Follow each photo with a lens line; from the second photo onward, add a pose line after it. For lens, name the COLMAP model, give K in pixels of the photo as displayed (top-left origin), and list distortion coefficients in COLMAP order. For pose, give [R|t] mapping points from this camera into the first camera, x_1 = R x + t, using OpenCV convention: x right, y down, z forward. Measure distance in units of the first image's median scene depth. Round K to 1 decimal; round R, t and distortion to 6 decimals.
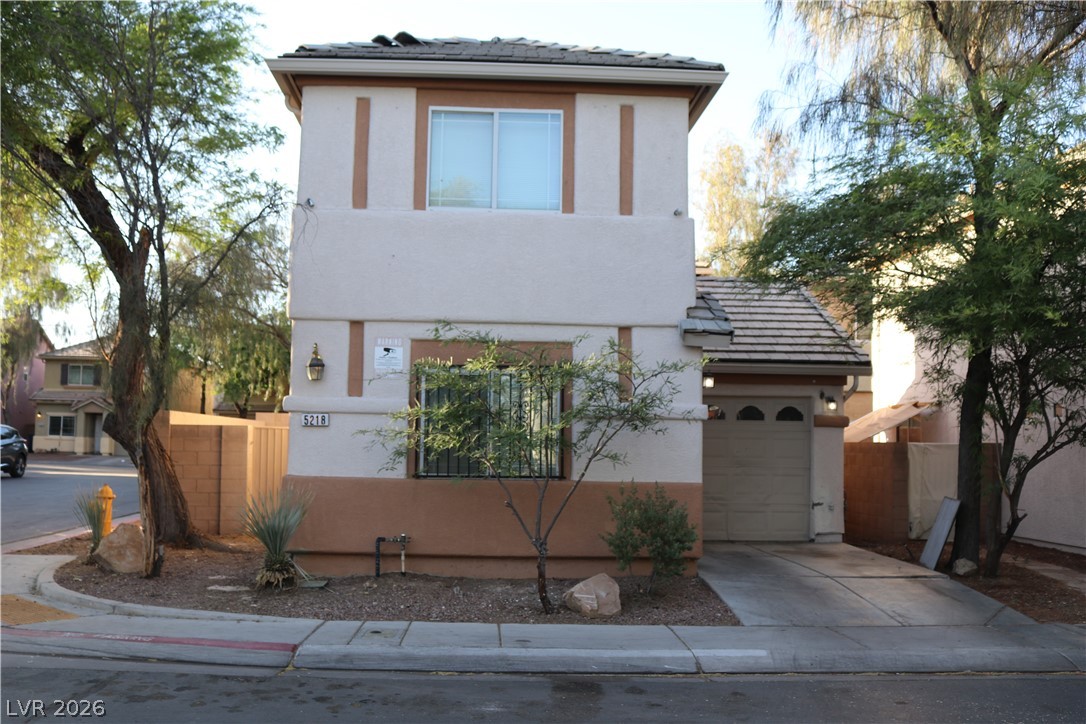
lens RADIAL K [[979.2, 0, 543.0], [0, 979.2, 362.0], [0, 0, 1]] dist [-0.098261, 0.021629]
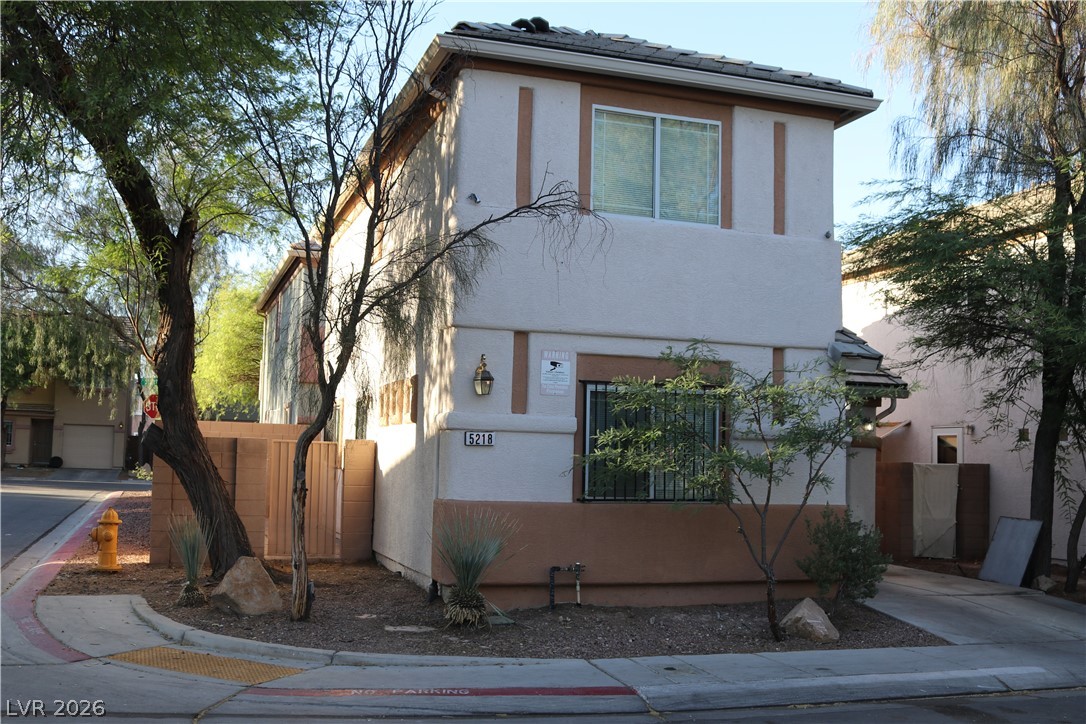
lens RADIAL K [[1057.3, 0, 546.1], [0, 1057.3, 365.0], [0, 0, 1]] dist [-0.078900, 0.009126]
pose [[0.966929, 0.030956, 0.253162, -0.414099], [-0.031347, 0.999505, -0.002489, -0.008502], [-0.253114, -0.005529, 0.967421, 0.030494]]
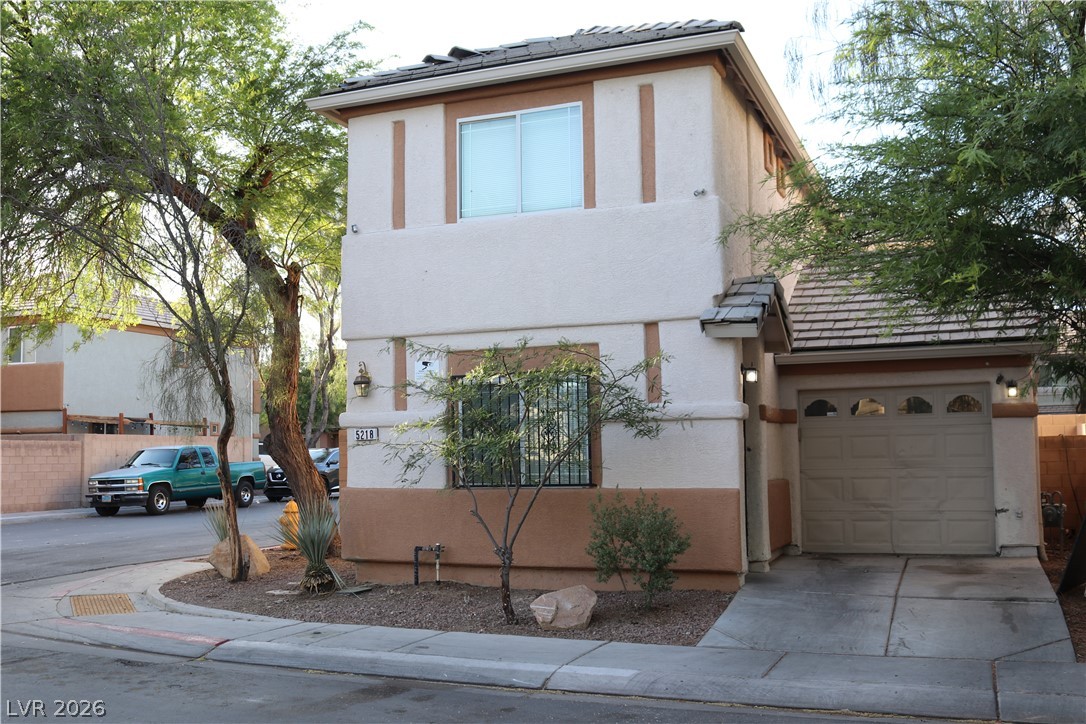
lens RADIAL K [[1055.4, 0, 570.7], [0, 1055.4, 361.0], [0, 0, 1]] dist [-0.077986, -0.013642]
pose [[0.913436, -0.064794, -0.401792, 0.417487], [0.063698, 0.997839, -0.016103, 0.012217], [0.401967, -0.010885, 0.915589, 0.048112]]
